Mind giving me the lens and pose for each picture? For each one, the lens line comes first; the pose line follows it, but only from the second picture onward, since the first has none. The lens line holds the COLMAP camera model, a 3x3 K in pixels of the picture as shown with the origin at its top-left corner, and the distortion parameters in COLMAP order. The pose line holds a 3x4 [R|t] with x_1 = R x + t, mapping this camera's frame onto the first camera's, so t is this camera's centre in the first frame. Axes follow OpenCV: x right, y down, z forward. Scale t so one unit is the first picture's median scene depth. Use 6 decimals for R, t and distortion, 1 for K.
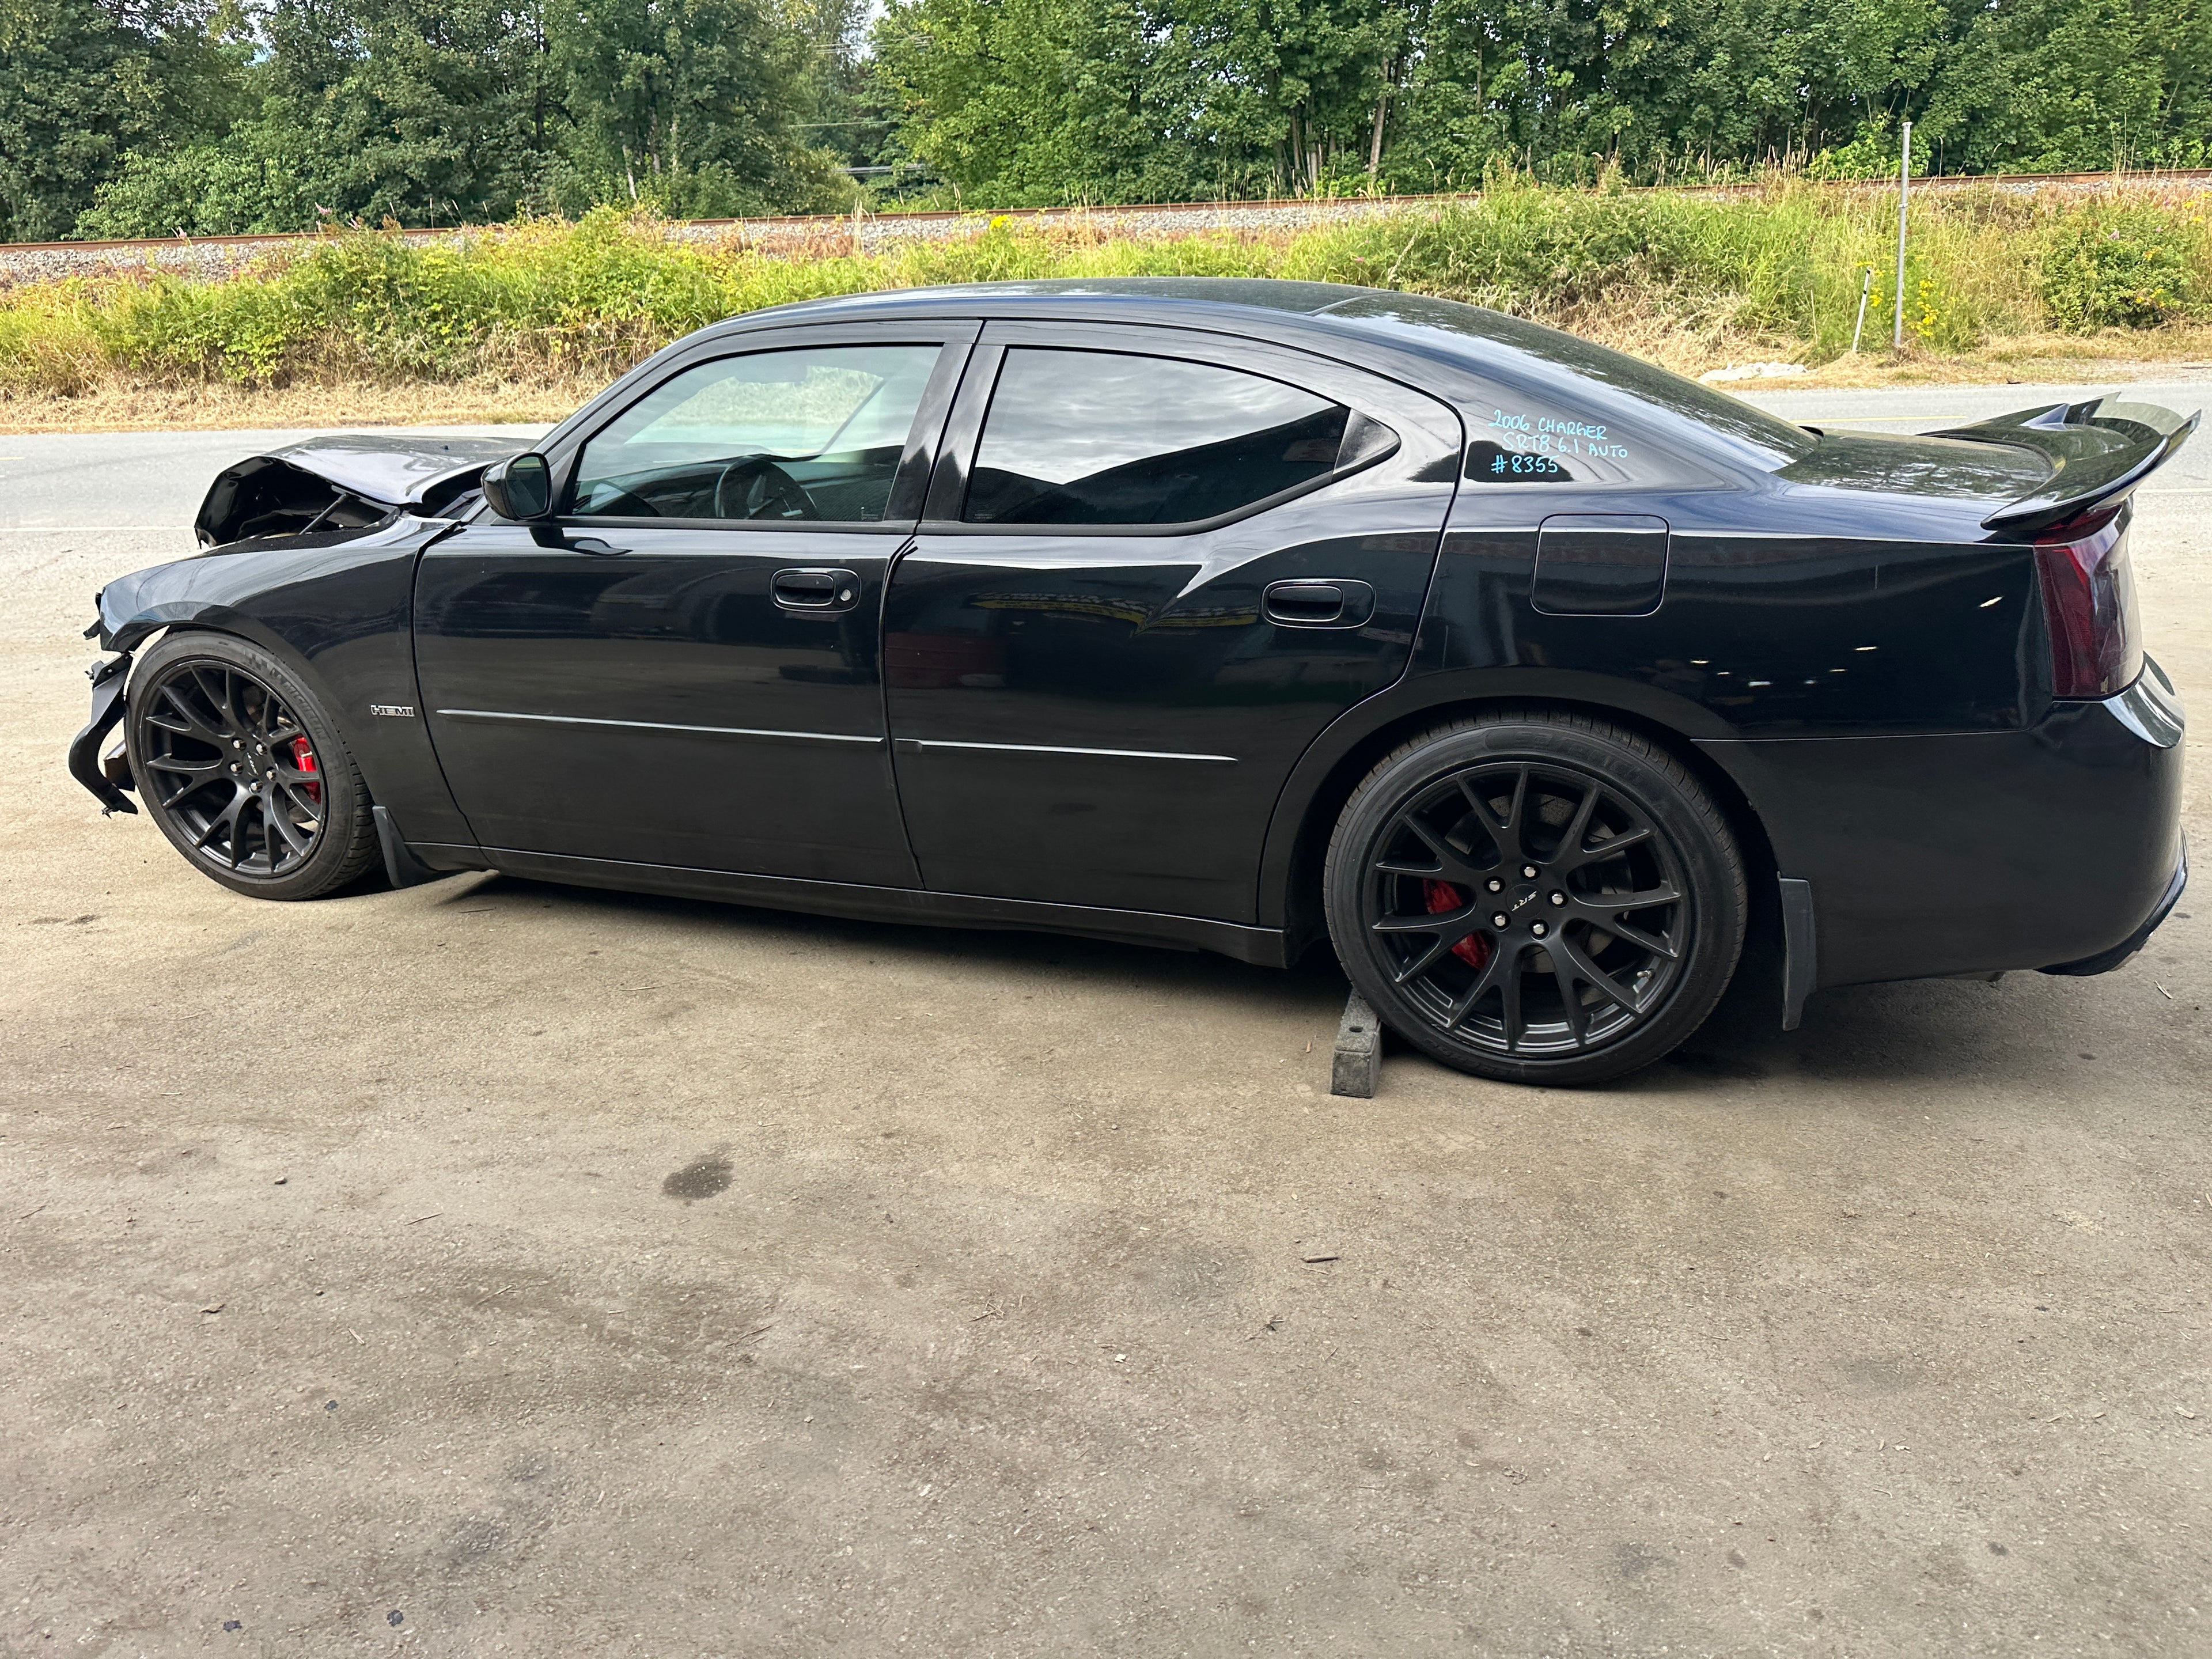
lens RADIAL K [[1567.3, 0, 1116.3], [0, 1567.3, 825.6], [0, 0, 1]] dist [0.009986, -0.014247]
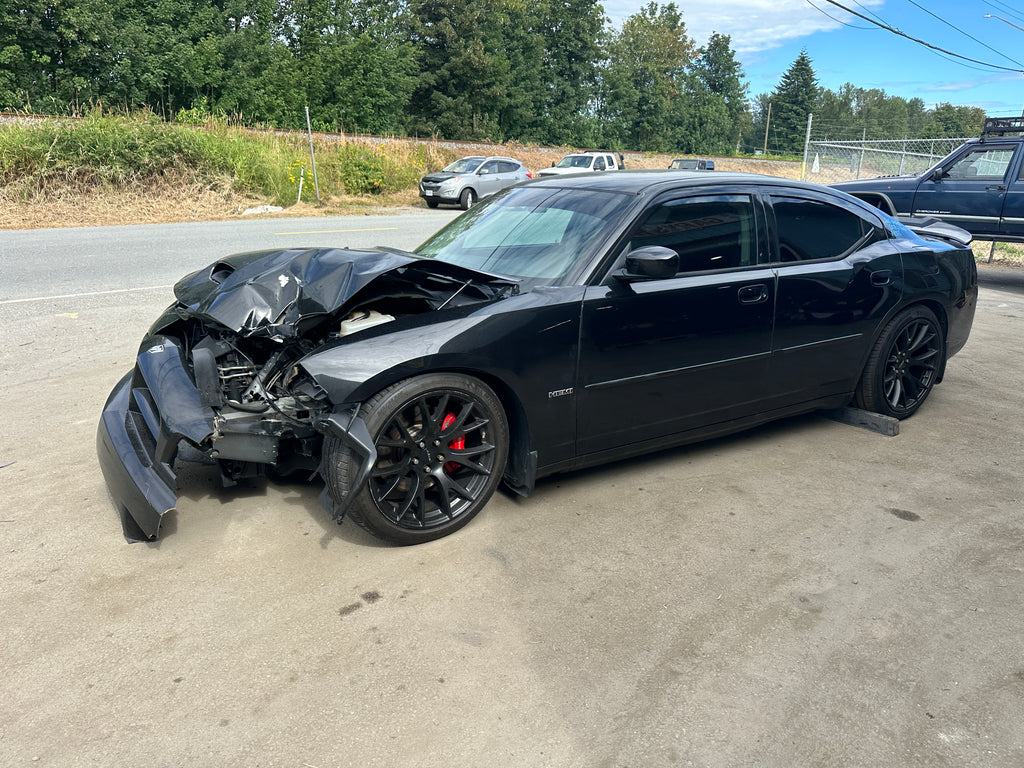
lens RADIAL K [[722.7, 0, 517.5], [0, 722.7, 383.5], [0, 0, 1]] dist [0.013333, -0.018612]
pose [[0.609529, -0.184791, 0.770926, -0.120191], [0.220555, 0.973589, 0.058988, -0.015268], [-0.761466, 0.134076, 0.634187, 0.054894]]
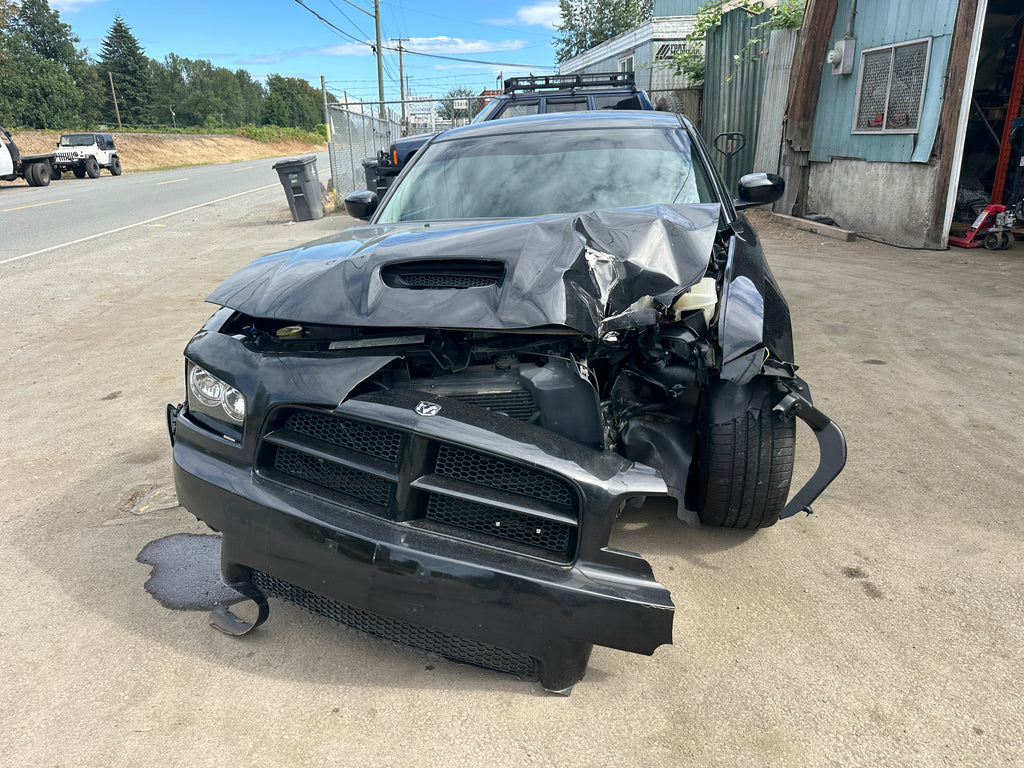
lens RADIAL K [[729.7, 0, 511.5], [0, 729.7, 373.9], [0, 0, 1]] dist [0.001071, -0.004181]
pose [[-0.148456, -0.273494, 0.950348, -0.130463], [0.358017, 0.880946, 0.309448, -0.041154], [-0.921838, 0.386180, -0.032866, 0.140243]]
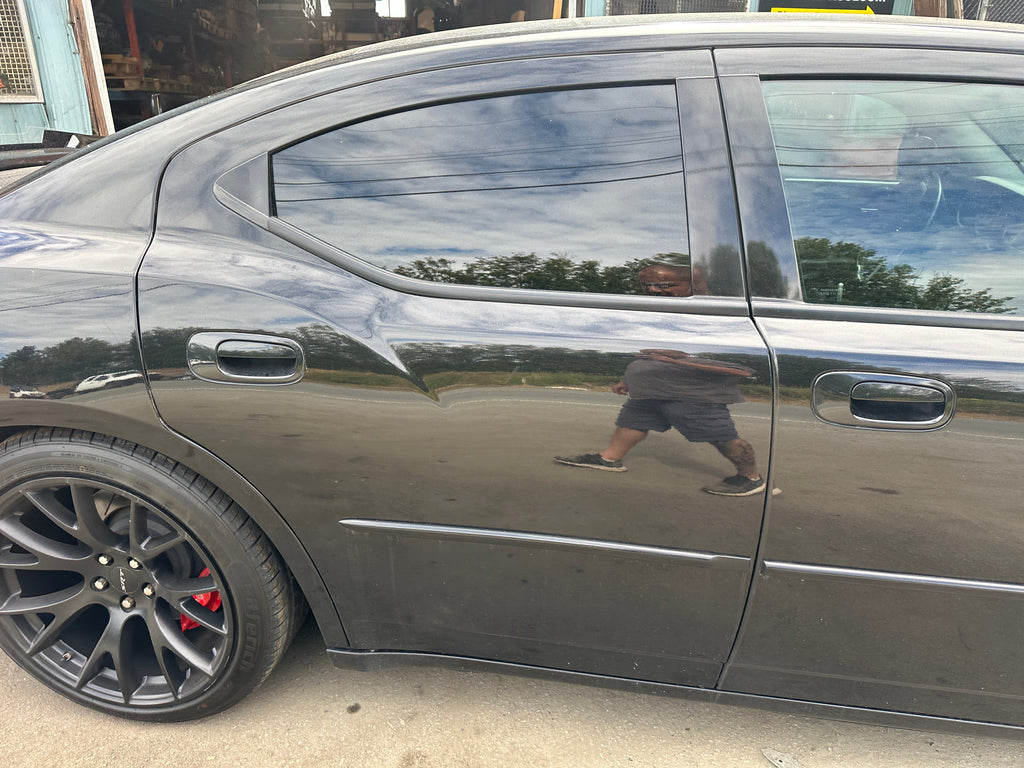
lens RADIAL K [[725.2, 0, 505.6], [0, 725.2, 381.6], [0, 0, 1]] dist [0.006272, 0.000708]
pose [[-0.978803, 0.108569, -0.173659, 0.023940], [-0.031929, 0.756666, 0.653021, -0.051572], [0.202299, 0.644724, -0.737161, 0.161607]]
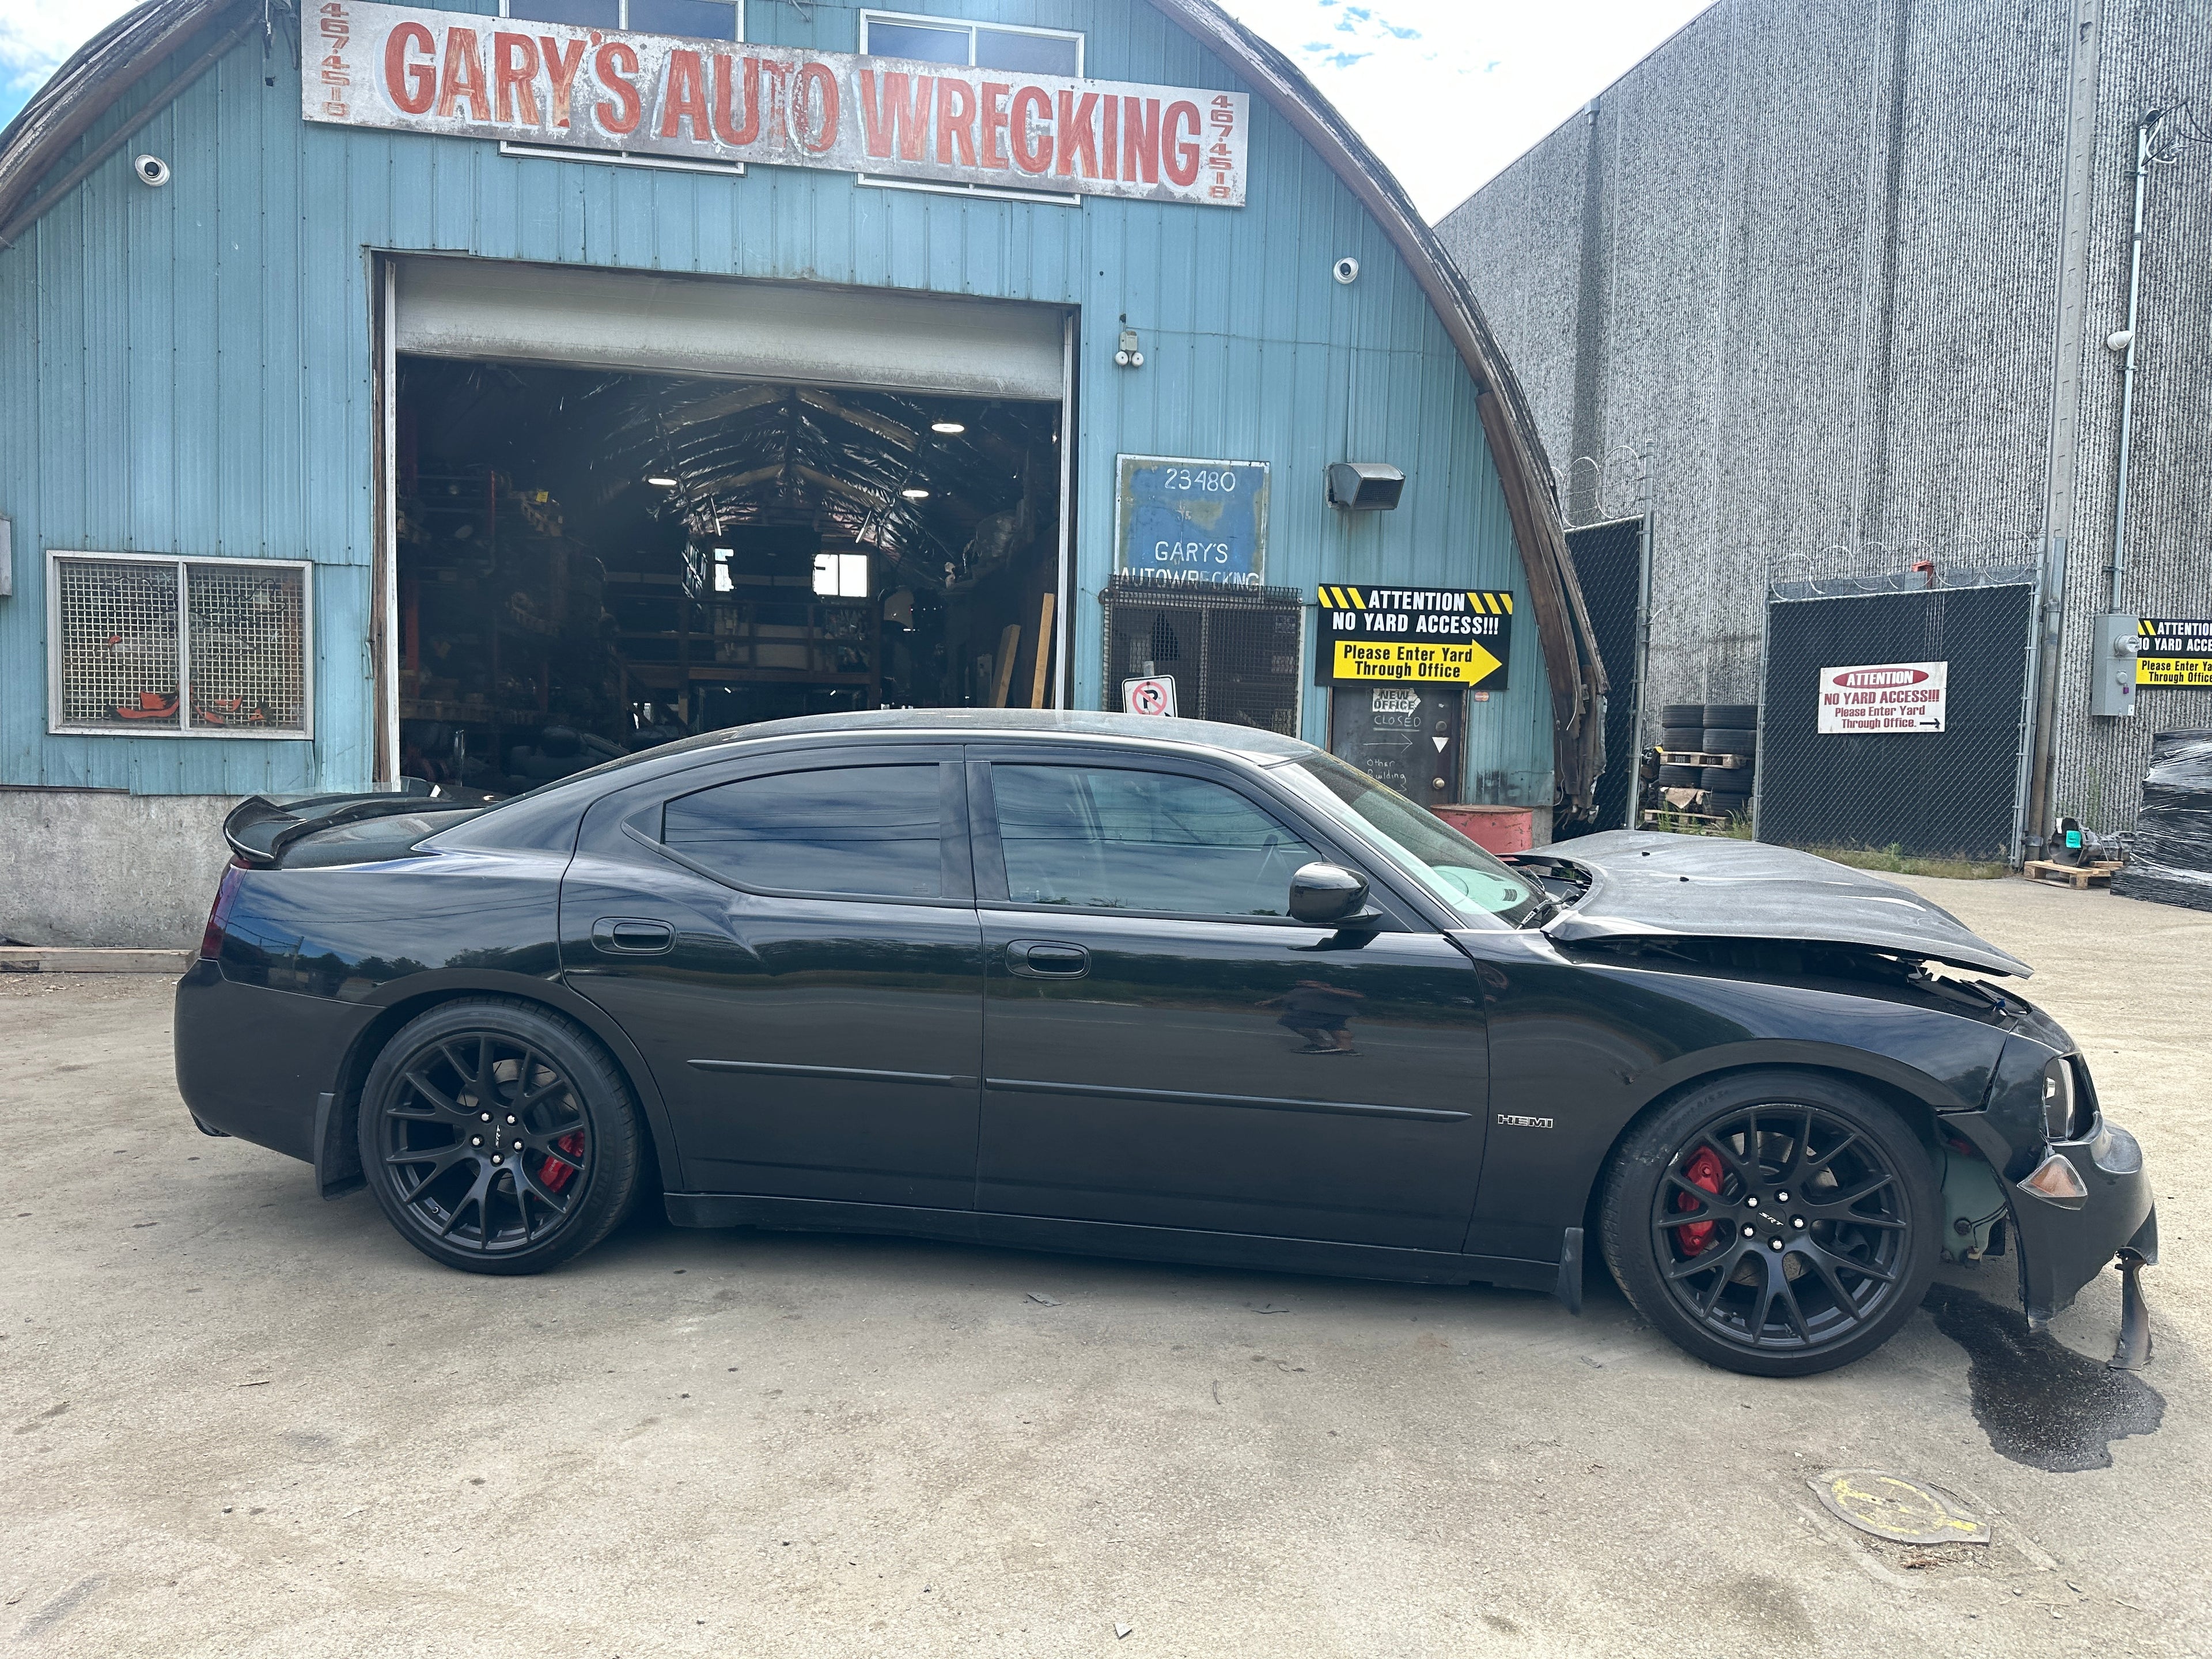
lens RADIAL K [[1545.6, 0, 1115.4], [0, 1545.6, 862.4], [0, 0, 1]] dist [0.047525, -0.064000]
pose [[-0.973341, 0.026493, -0.227827, 0.021695], [-0.070360, 0.910926, 0.406526, -0.081440], [0.218303, 0.411718, -0.884778, 0.236706]]
